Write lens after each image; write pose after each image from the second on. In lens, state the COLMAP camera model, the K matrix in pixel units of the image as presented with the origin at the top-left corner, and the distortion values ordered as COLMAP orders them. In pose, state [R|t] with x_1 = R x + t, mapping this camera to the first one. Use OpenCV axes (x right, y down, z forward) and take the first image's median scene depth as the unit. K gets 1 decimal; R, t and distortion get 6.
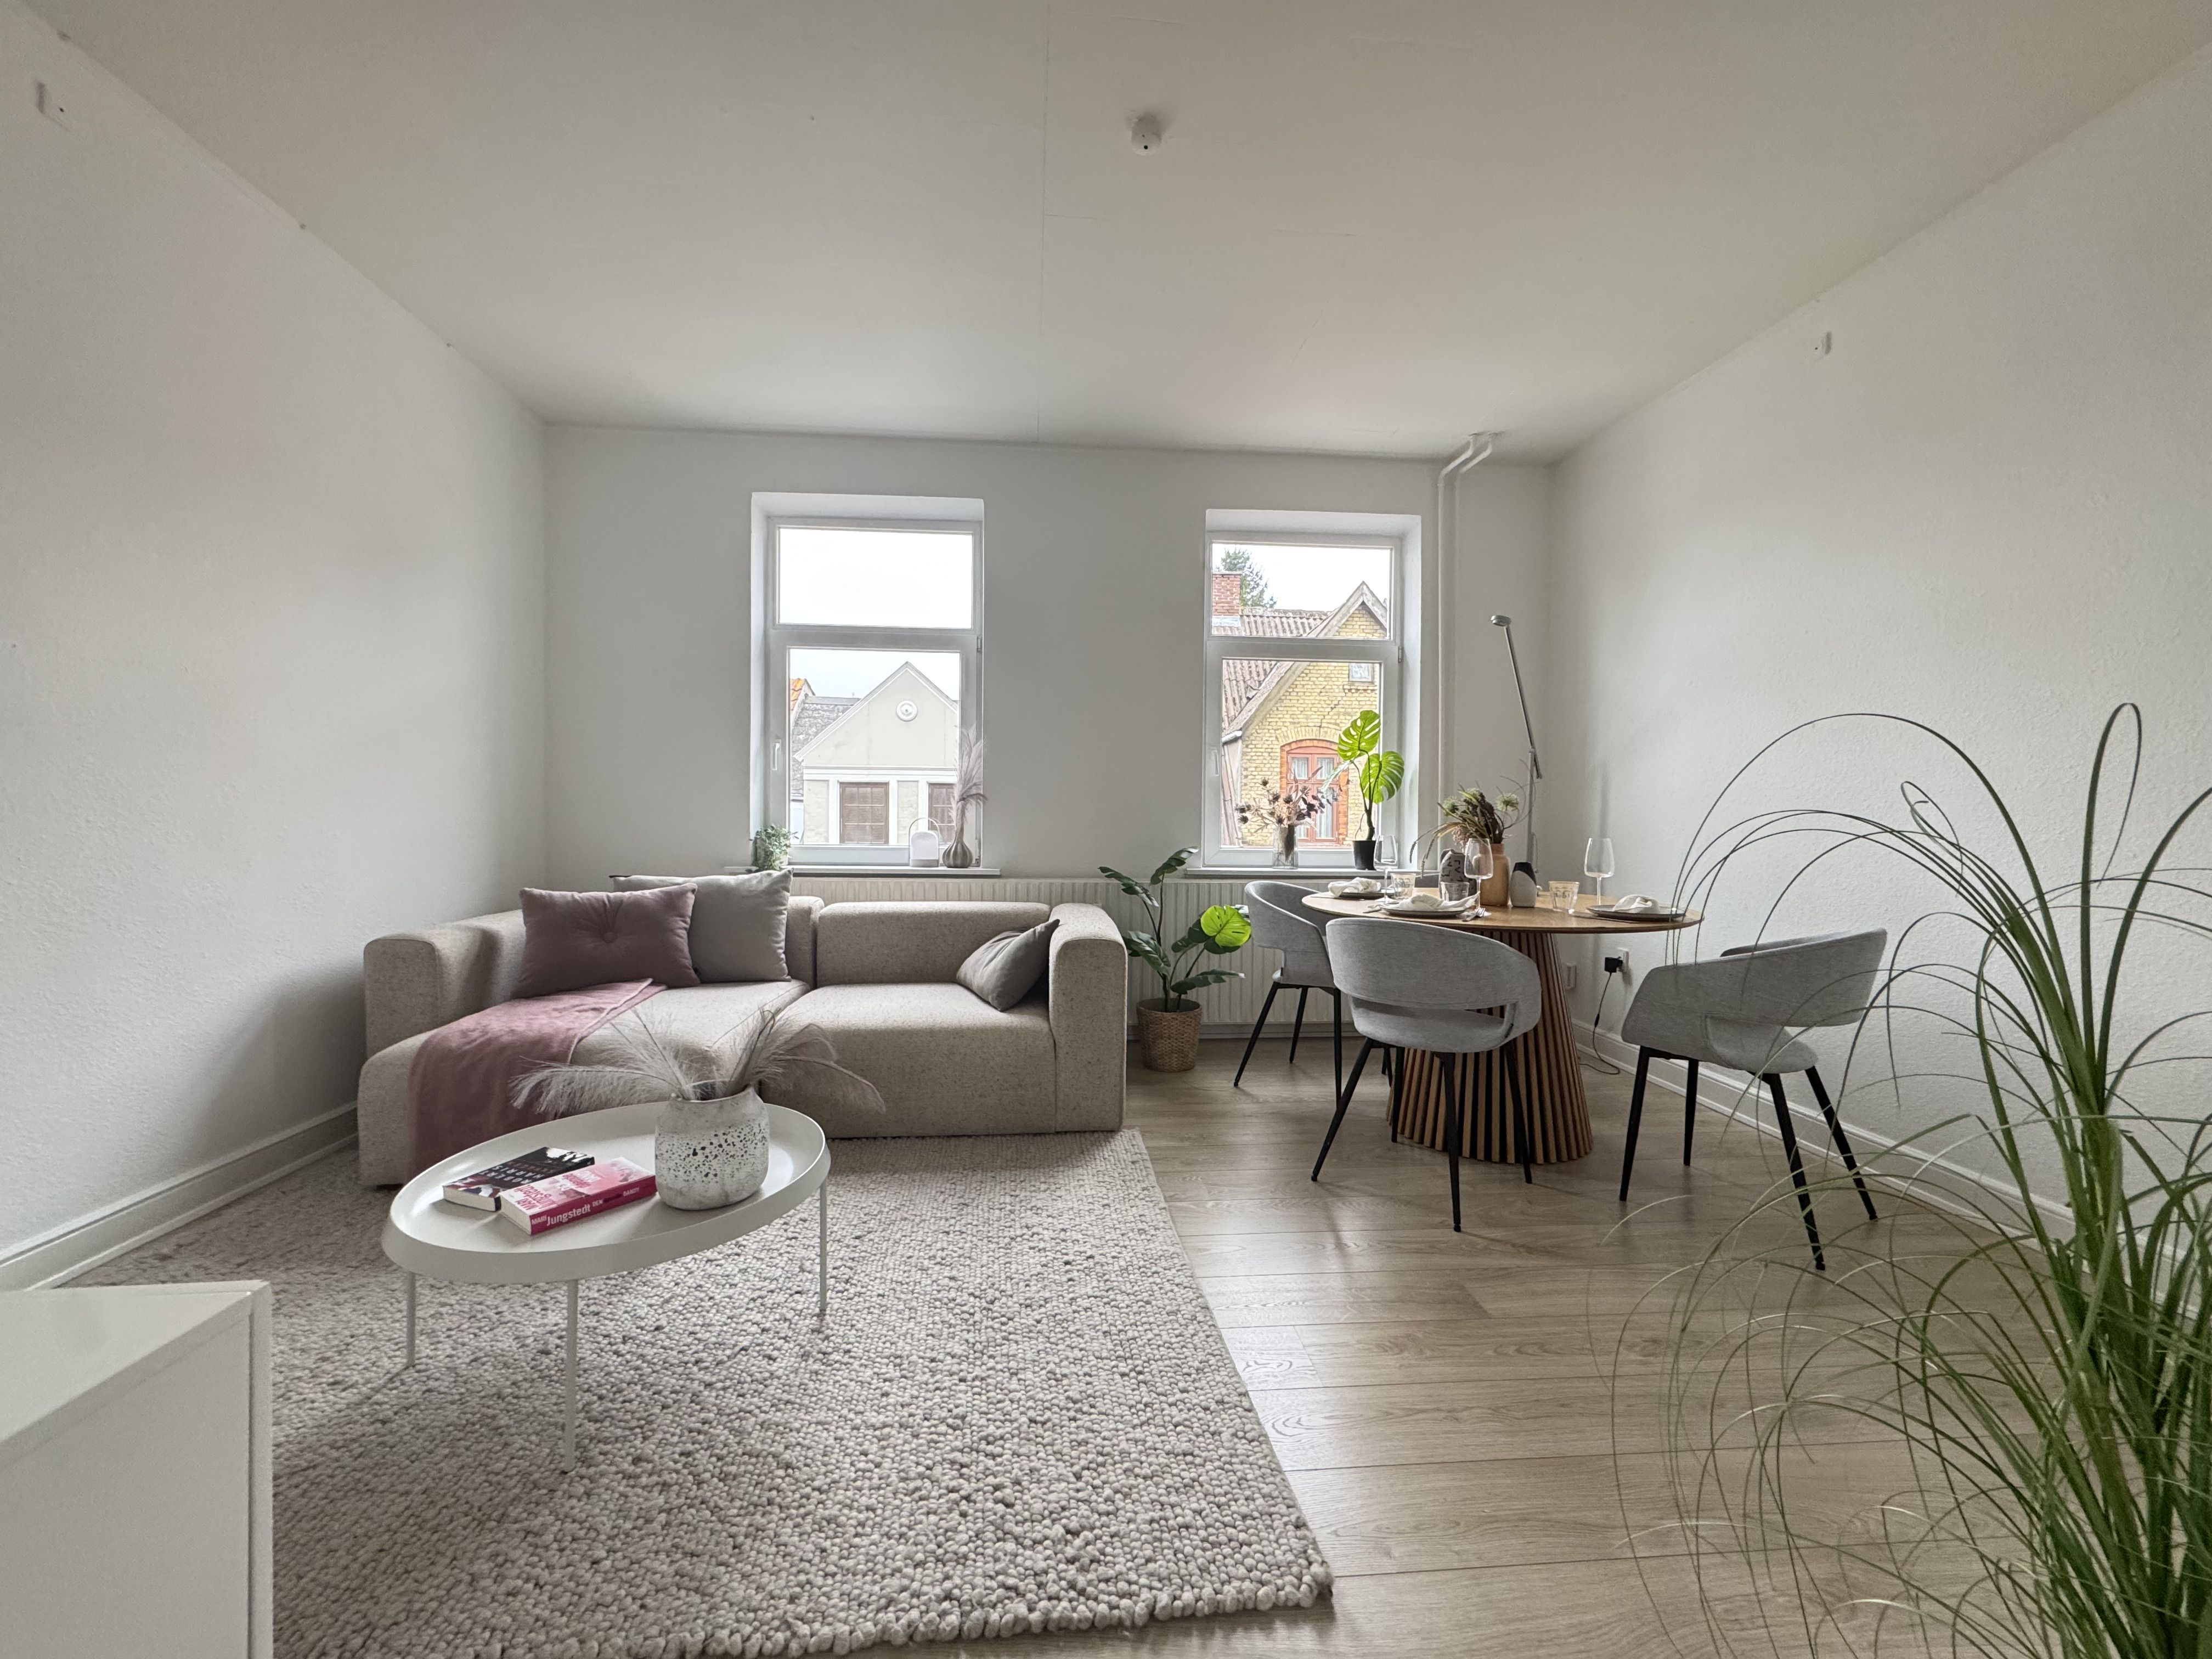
lens RADIAL K [[906.5, 0, 1102.6], [0, 906.5, 831.1], [0, 0, 1]] dist [0.000144, -0.000128]
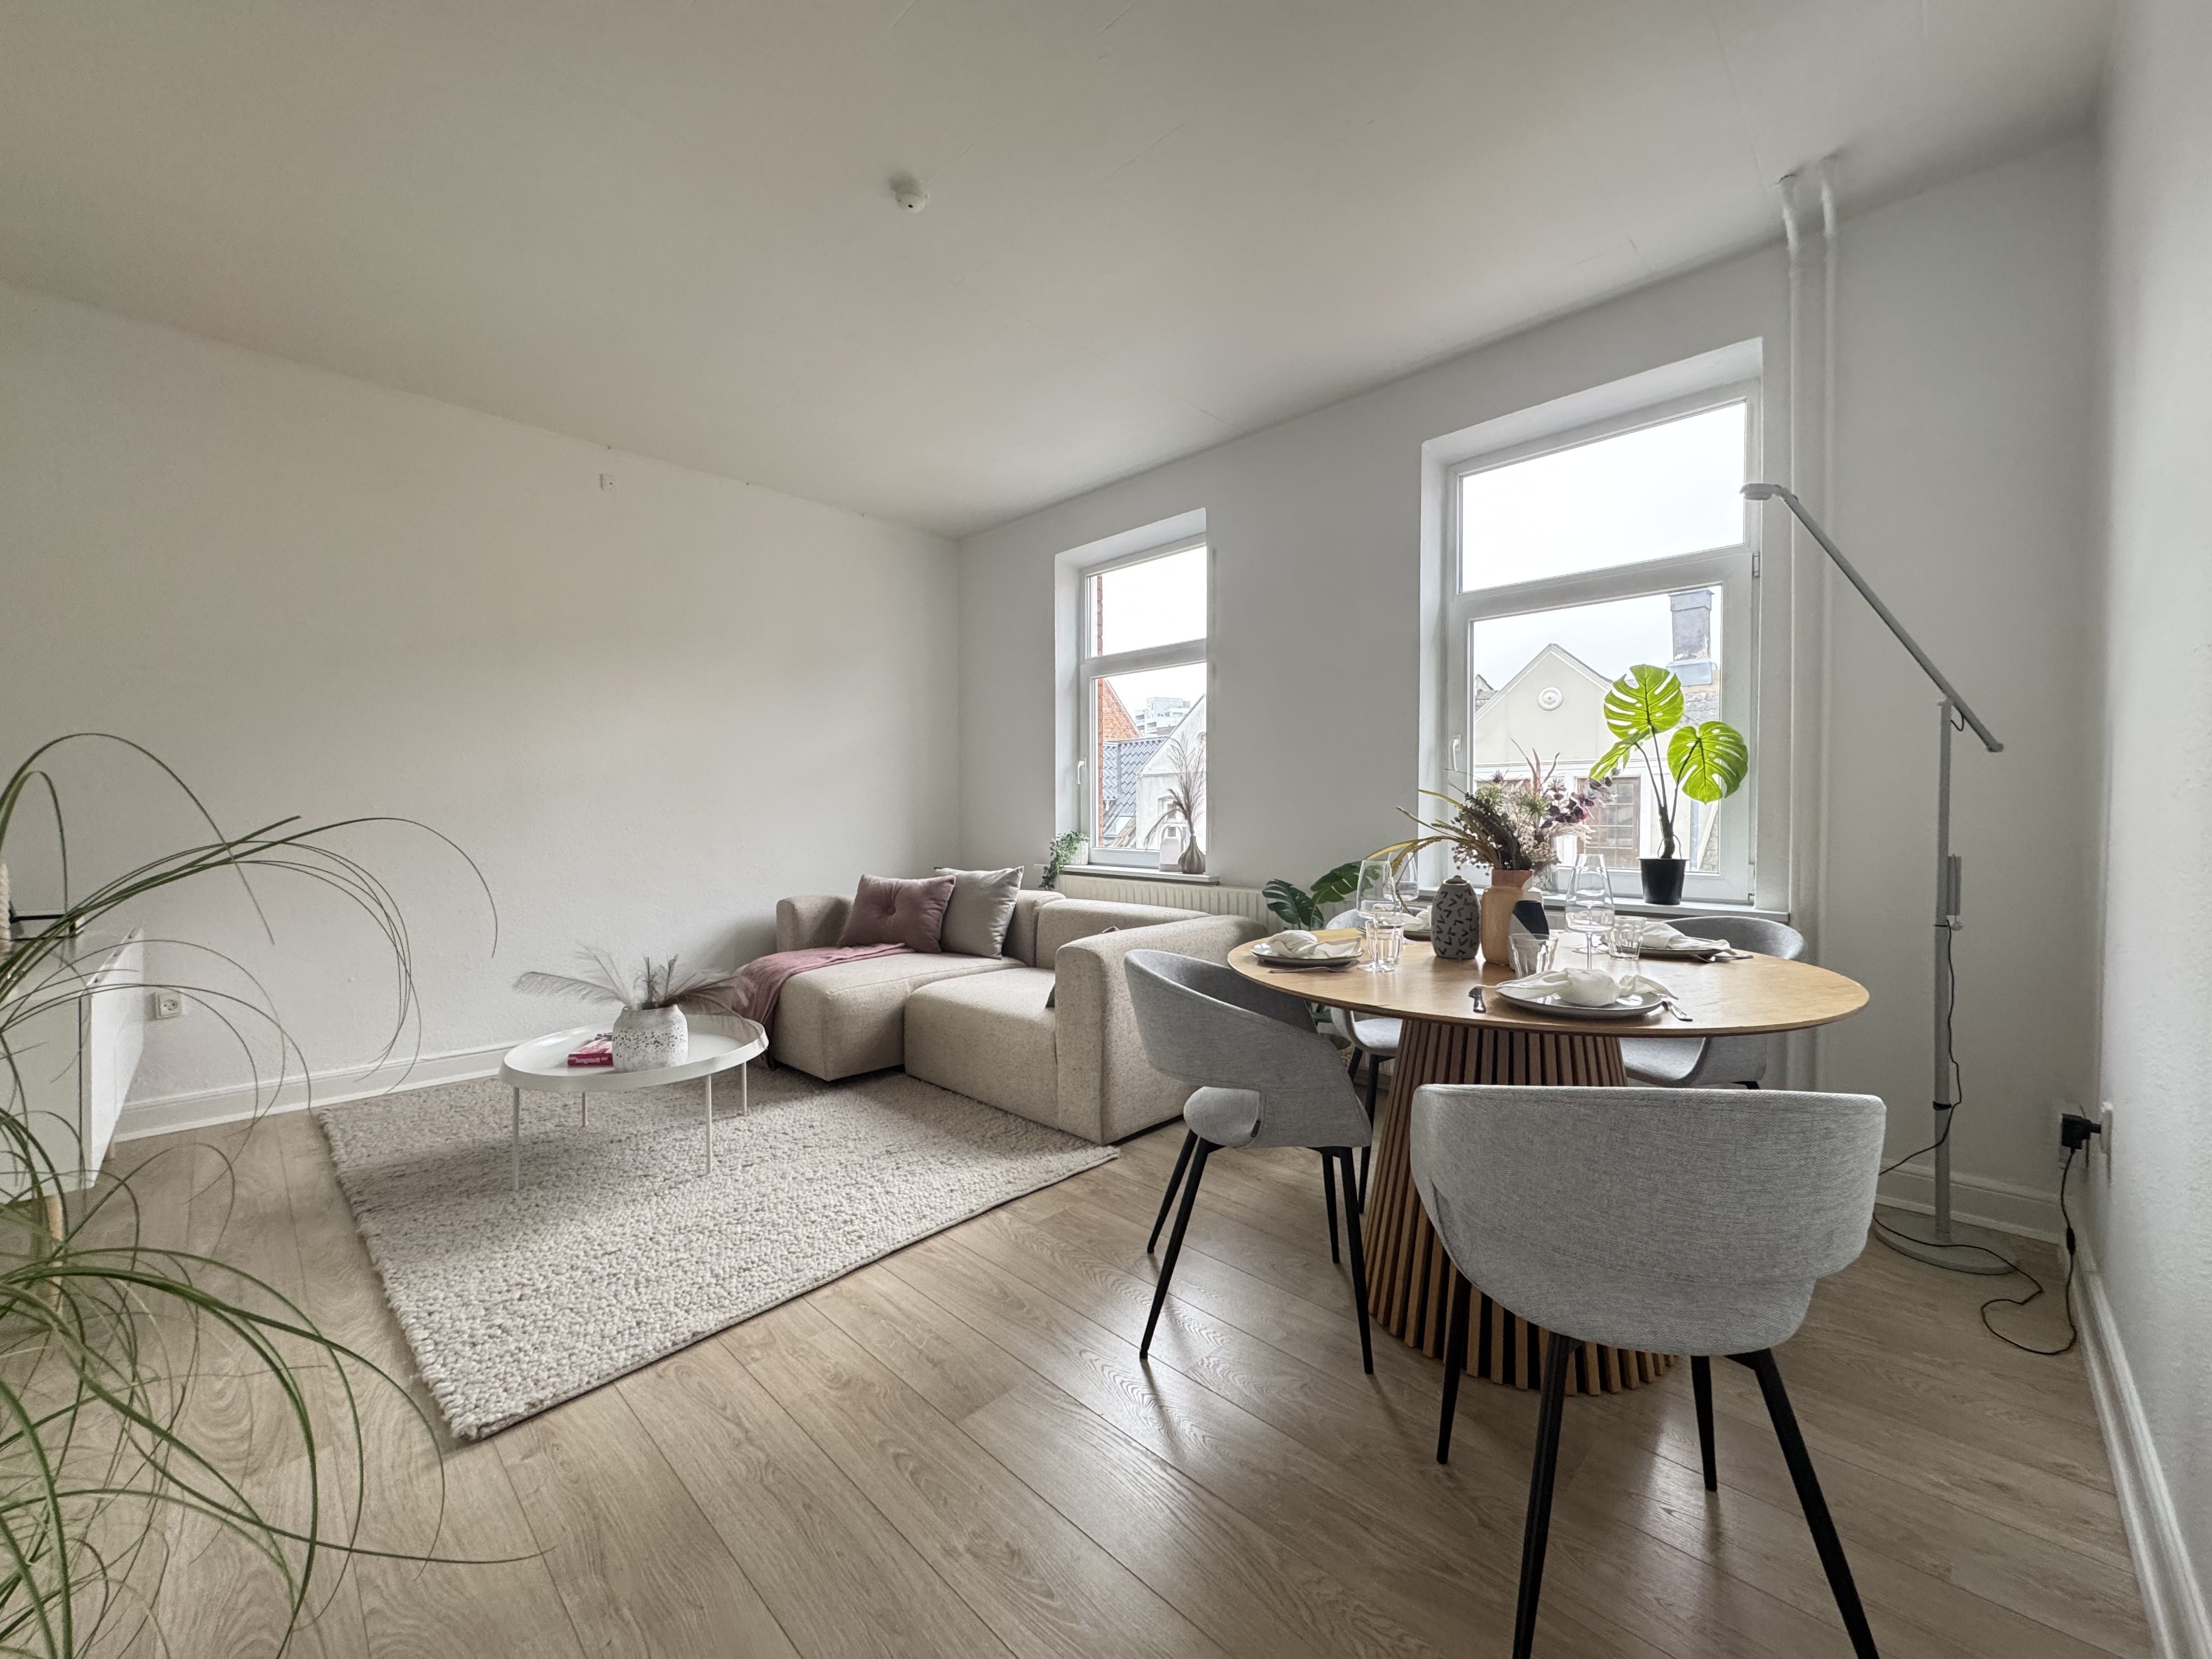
lens RADIAL K [[914.1, 0, 1098.4], [0, 914.1, 808.9], [0, 0, 1]] dist [-0.001281, 0.000196]
pose [[0.643350, -0.010612, -0.765498, 0.574795], [-0.008658, 0.999739, -0.021135, -0.009575], [0.765523, 0.020225, 0.643091, 0.262863]]
